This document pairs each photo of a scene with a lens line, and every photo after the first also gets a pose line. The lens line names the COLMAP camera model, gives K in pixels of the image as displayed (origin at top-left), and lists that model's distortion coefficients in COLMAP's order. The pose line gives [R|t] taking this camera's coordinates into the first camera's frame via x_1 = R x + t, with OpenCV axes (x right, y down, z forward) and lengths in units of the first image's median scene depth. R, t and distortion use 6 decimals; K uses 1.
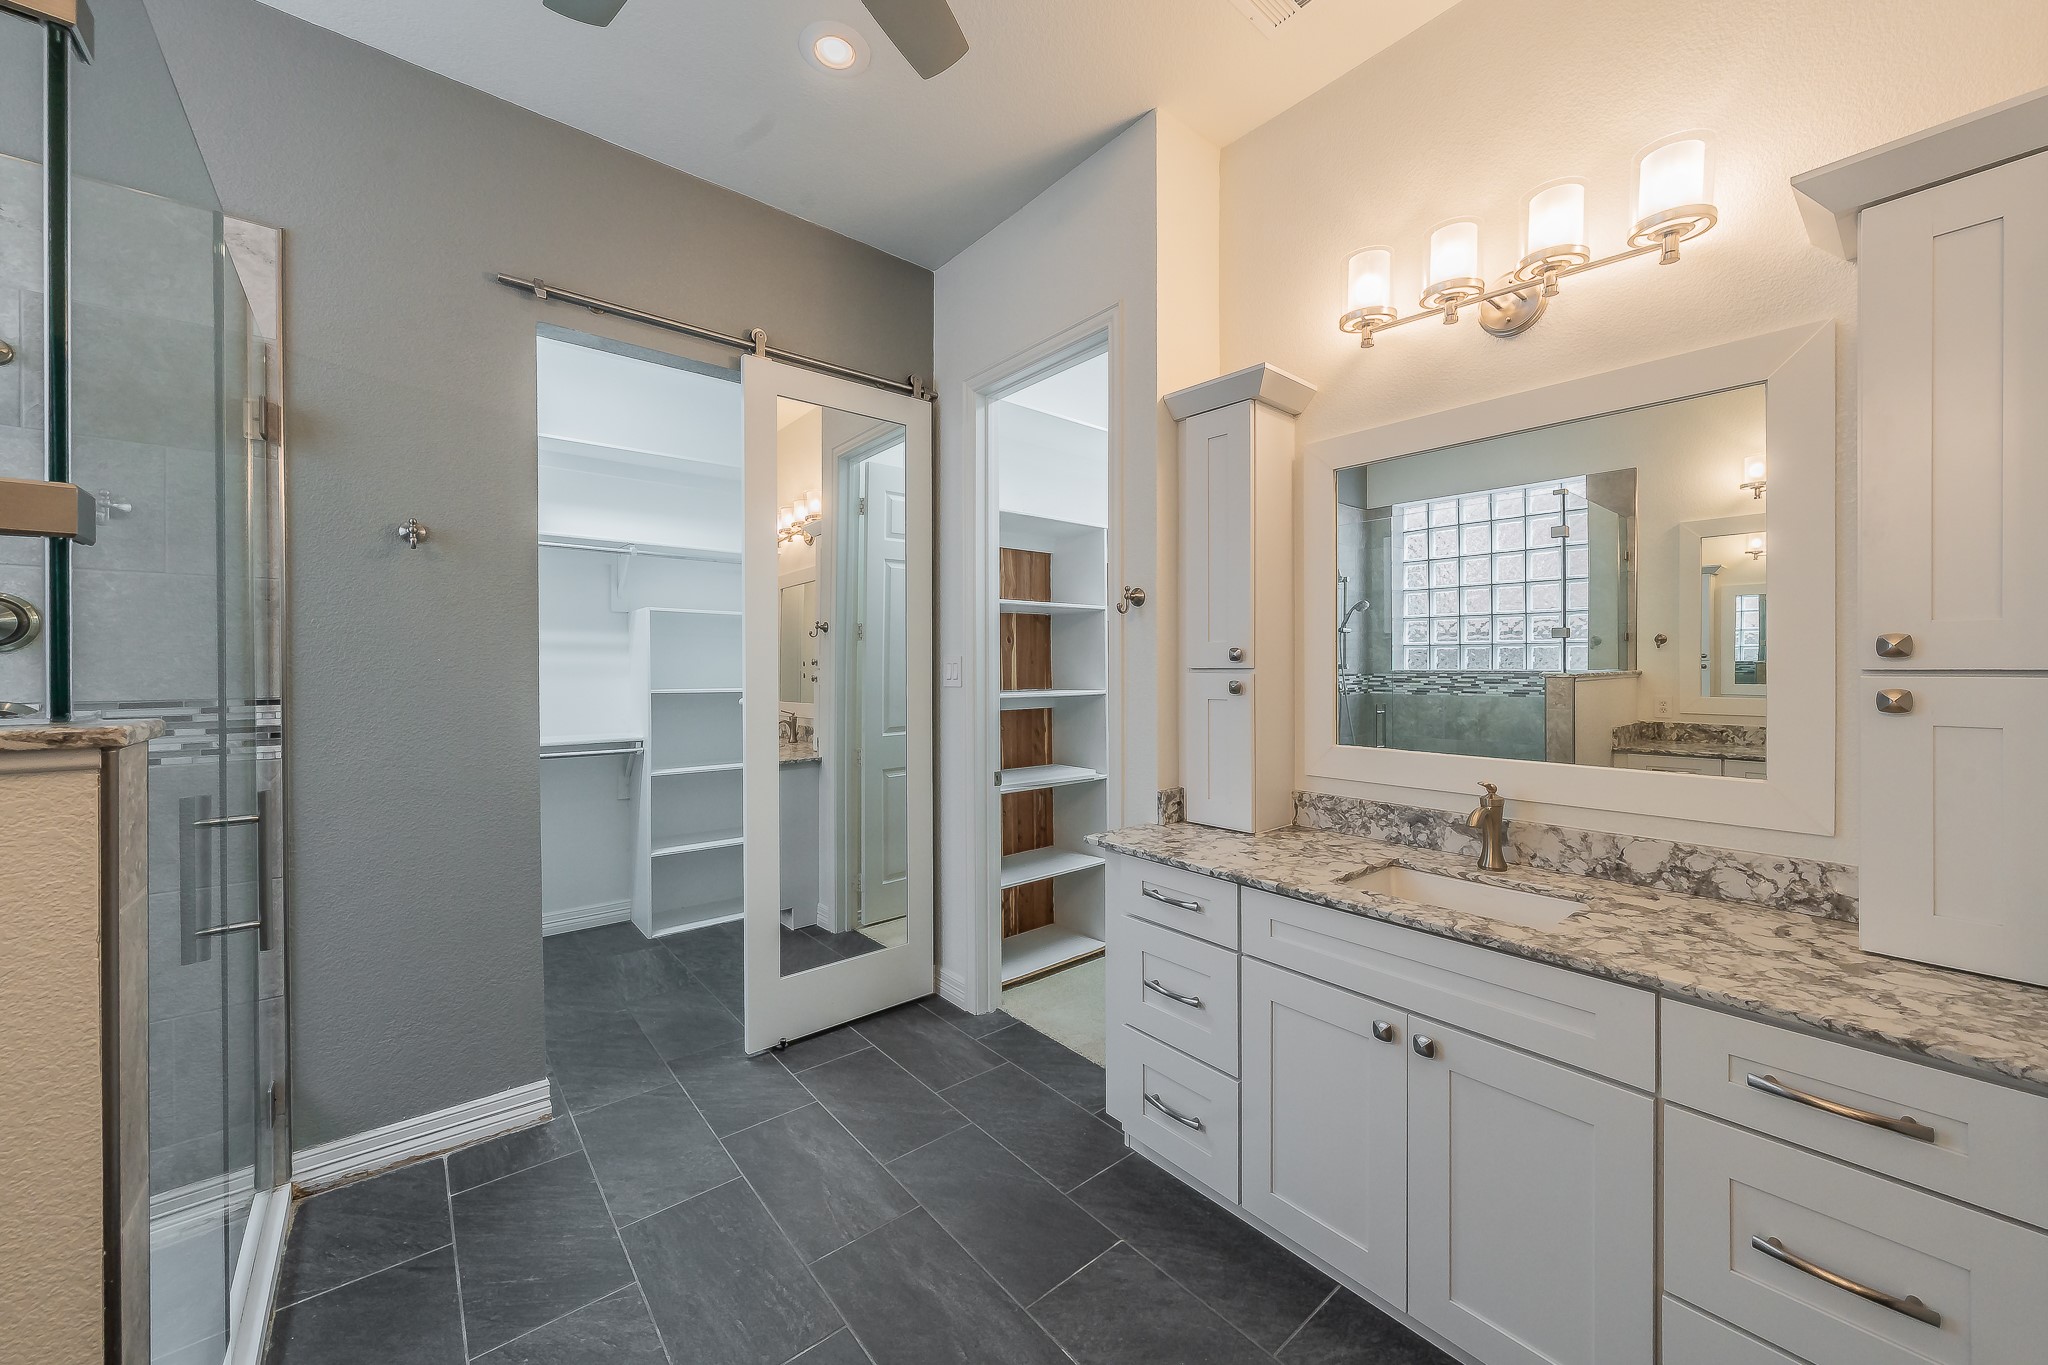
lens RADIAL K [[734.4, 0, 1009.3], [0, 734.4, 677.0], [0, 0, 1]] dist [-0.002041, -0.000610]
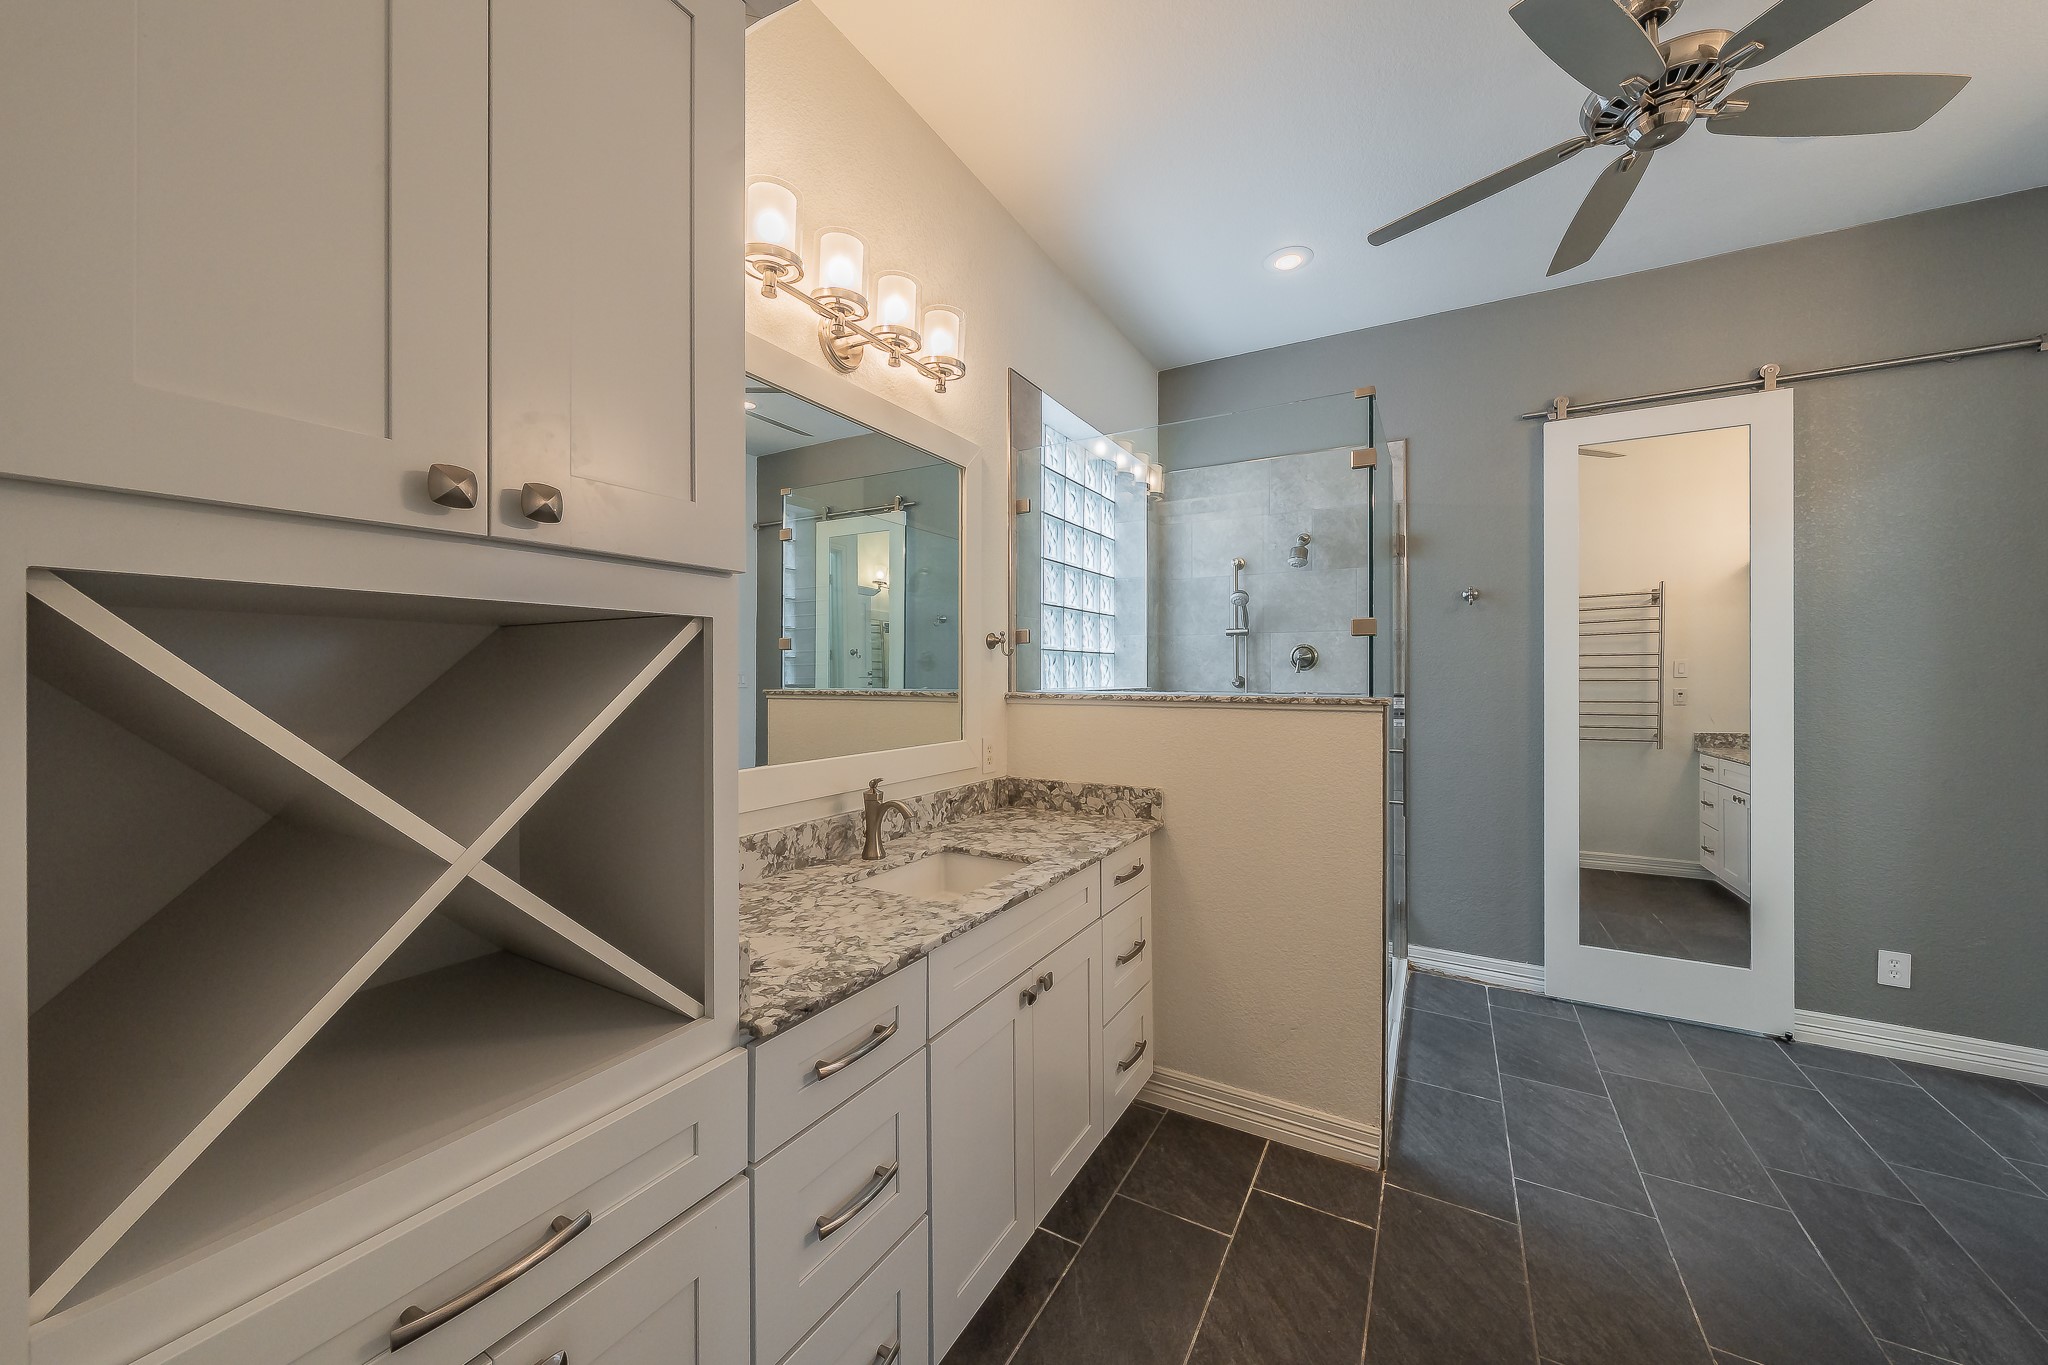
lens RADIAL K [[734.4, 0, 1039.3], [0, 734.4, 686.2], [0, 0, 1]] dist [-0.002041, -0.000610]
pose [[0.363111, 0.004483, -0.931735, 0.386307], [-0.002495, 0.999990, 0.003839, 0.004534], [0.931742, 0.000931, 0.363119, -0.520635]]
